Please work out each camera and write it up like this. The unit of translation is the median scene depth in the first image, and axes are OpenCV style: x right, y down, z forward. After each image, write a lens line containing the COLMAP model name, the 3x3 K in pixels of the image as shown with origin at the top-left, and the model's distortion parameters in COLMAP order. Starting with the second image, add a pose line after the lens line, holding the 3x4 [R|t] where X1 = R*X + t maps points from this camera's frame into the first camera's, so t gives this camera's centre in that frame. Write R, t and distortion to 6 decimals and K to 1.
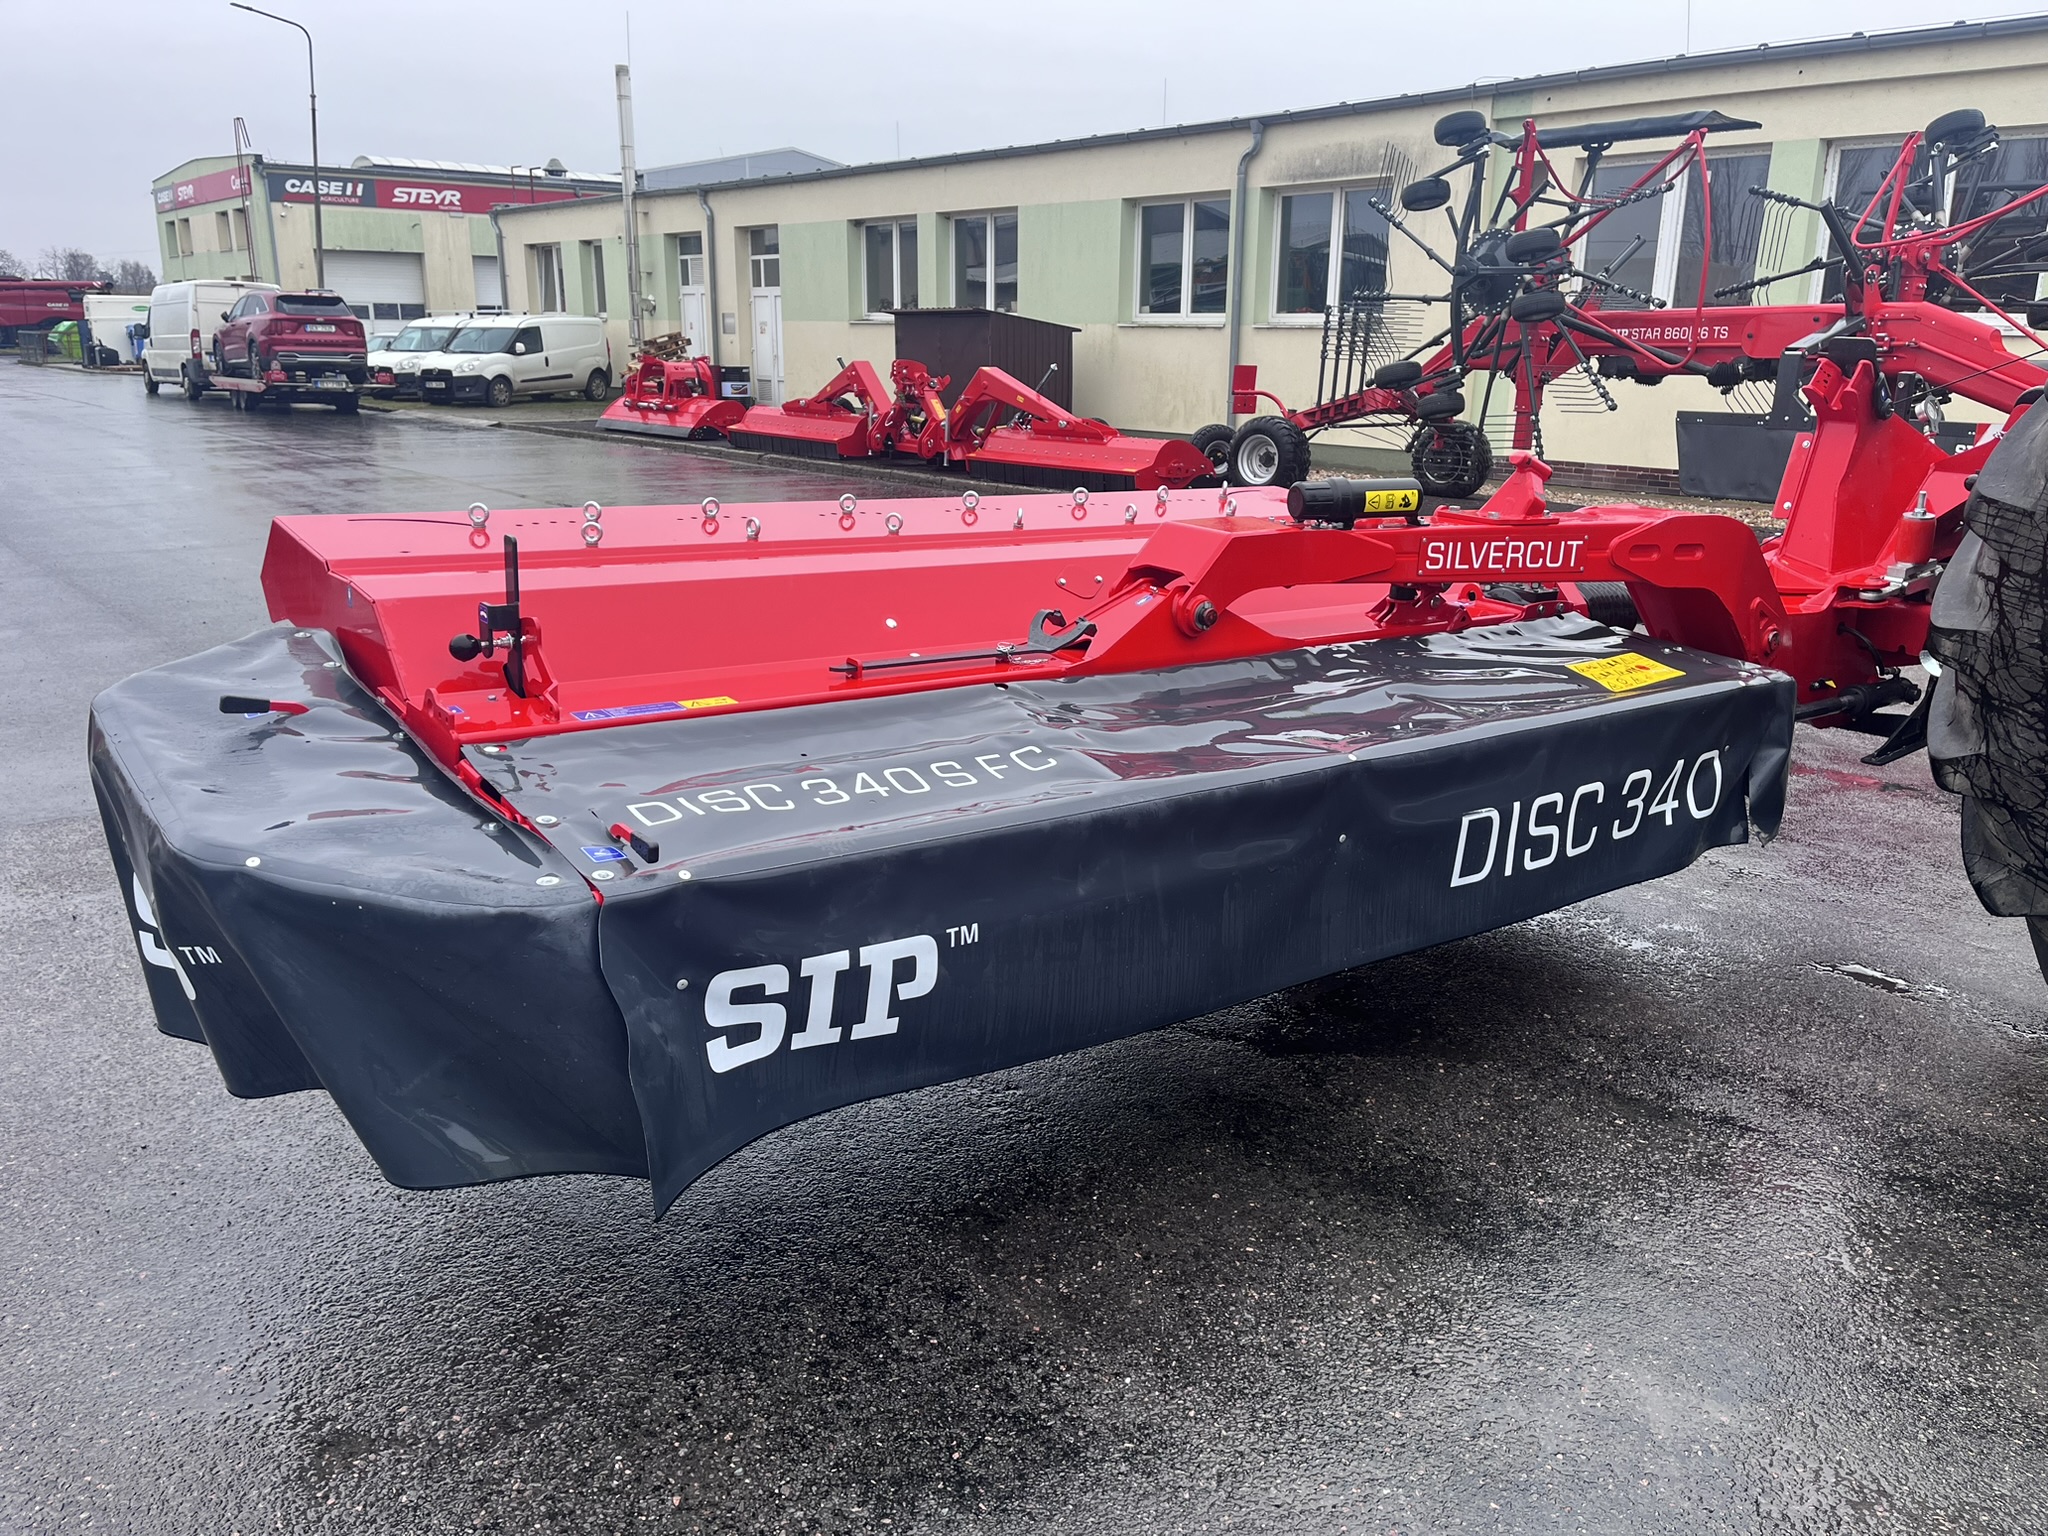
lens RADIAL K [[1526.1, 0, 1010.5], [0, 1526.1, 776.7], [0, 0, 1]] dist [0.045355, -0.007785]
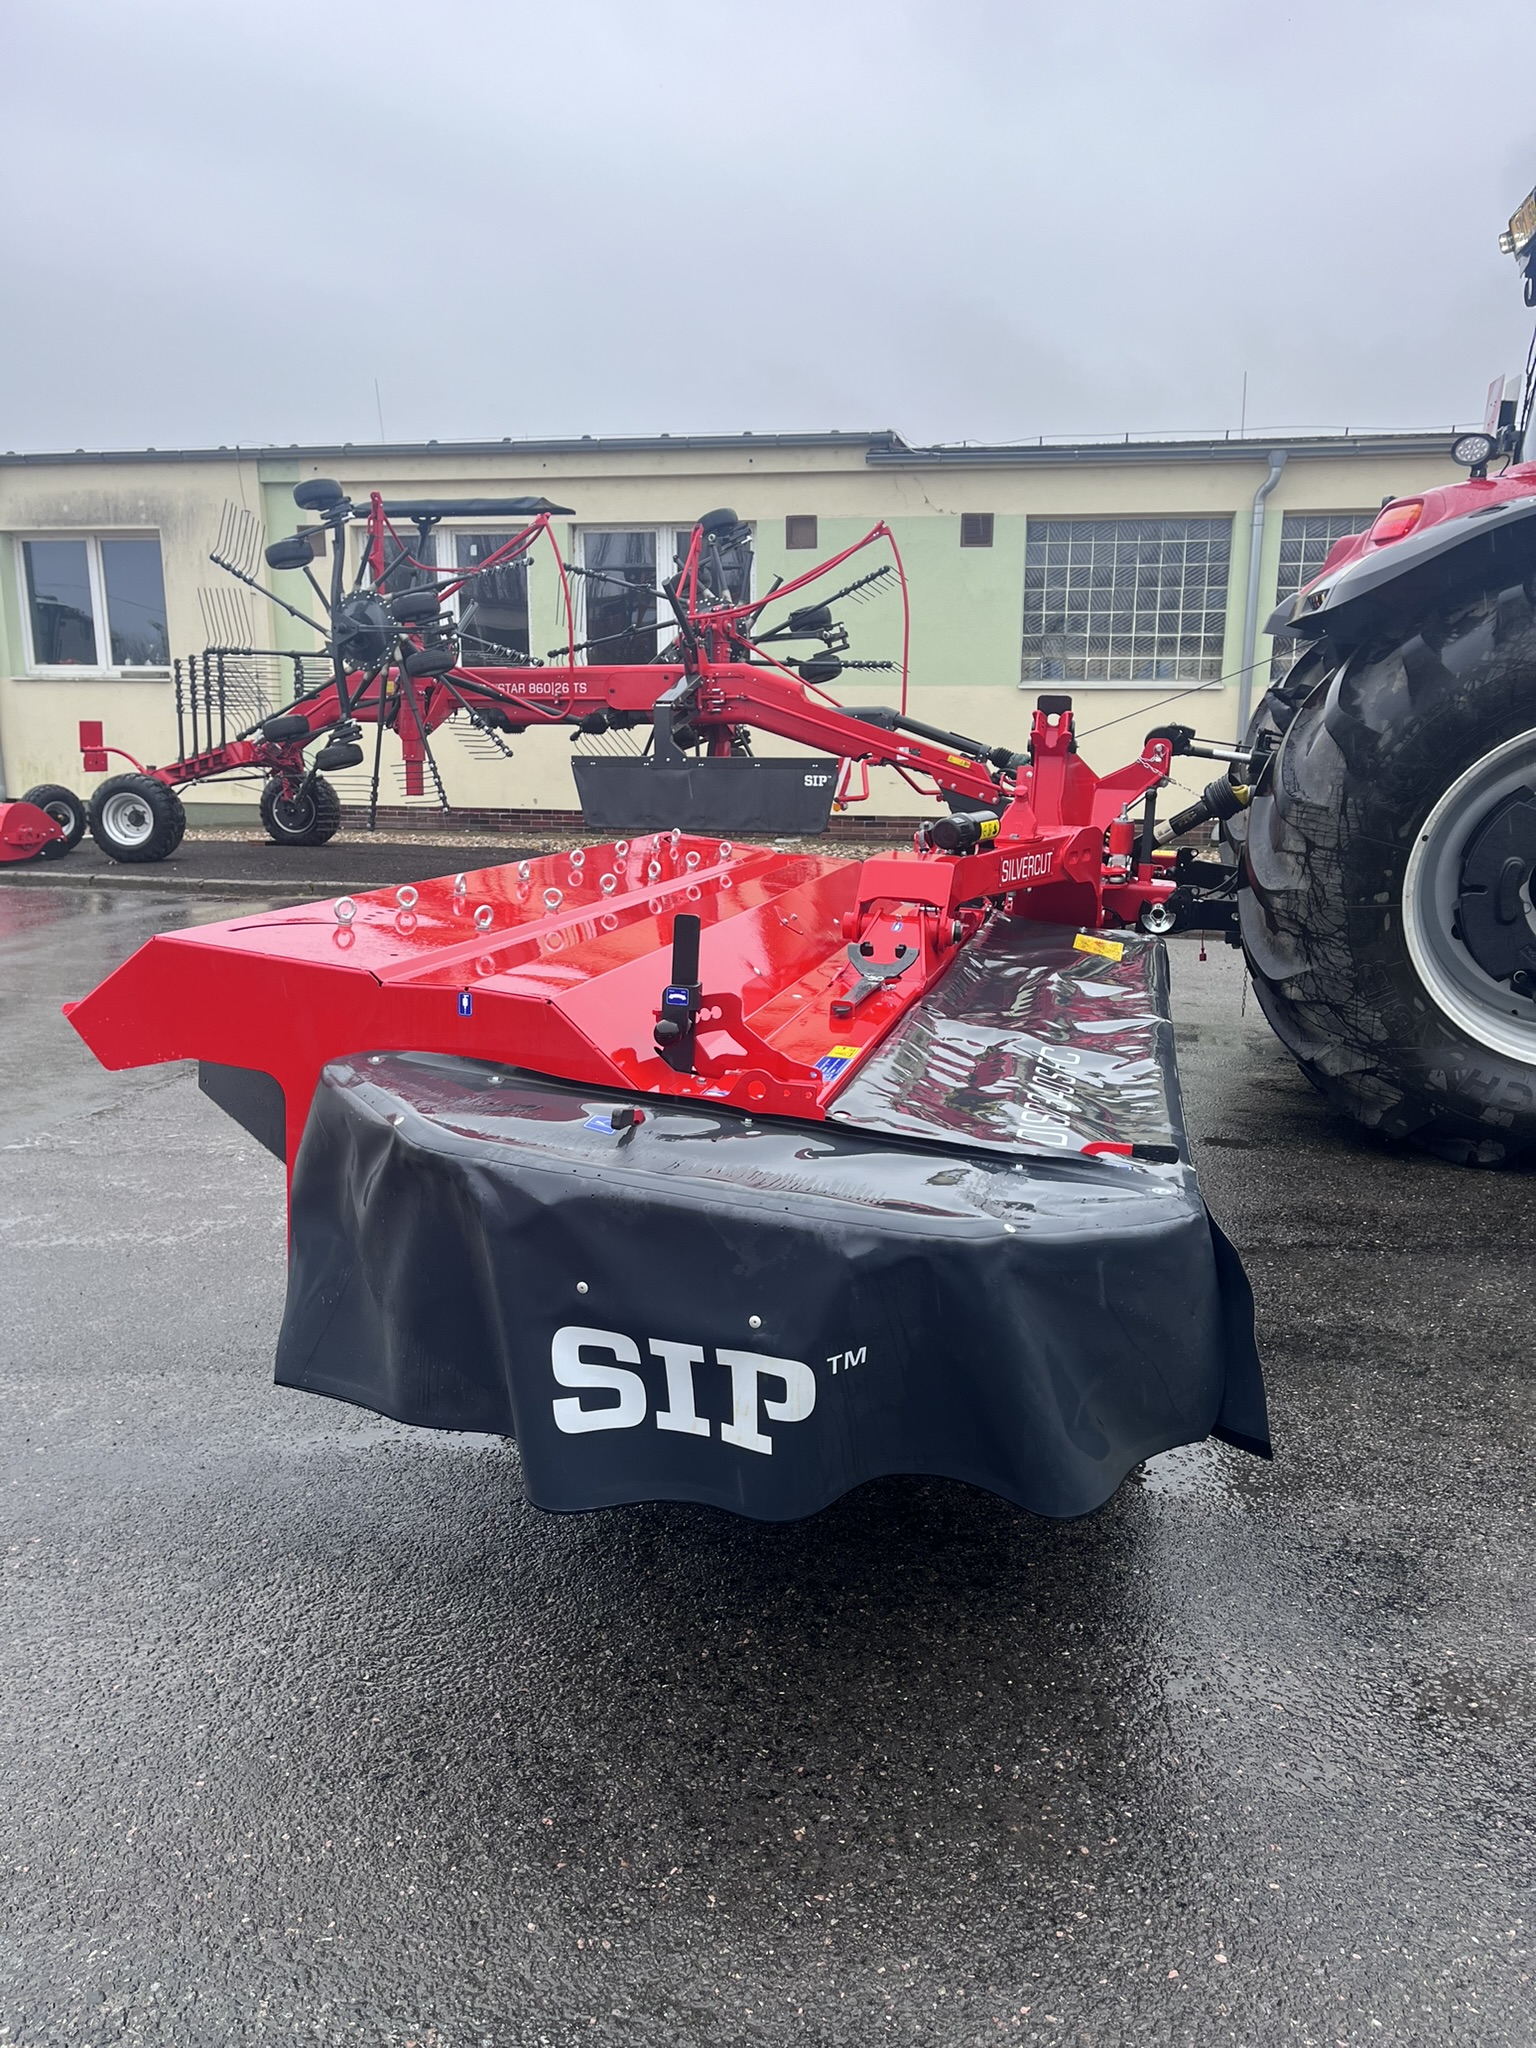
lens RADIAL K [[1526.1, 0, 774.1], [0, 1526.1, 1036.1], [0, 0, 1]] dist [0.045355, -0.007785]
pose [[0.782916, -0.148207, 0.604217, -0.141399], [0.181706, 0.983336, 0.005754, -0.011595], [-0.595001, 0.105285, 0.796799, 0.030479]]
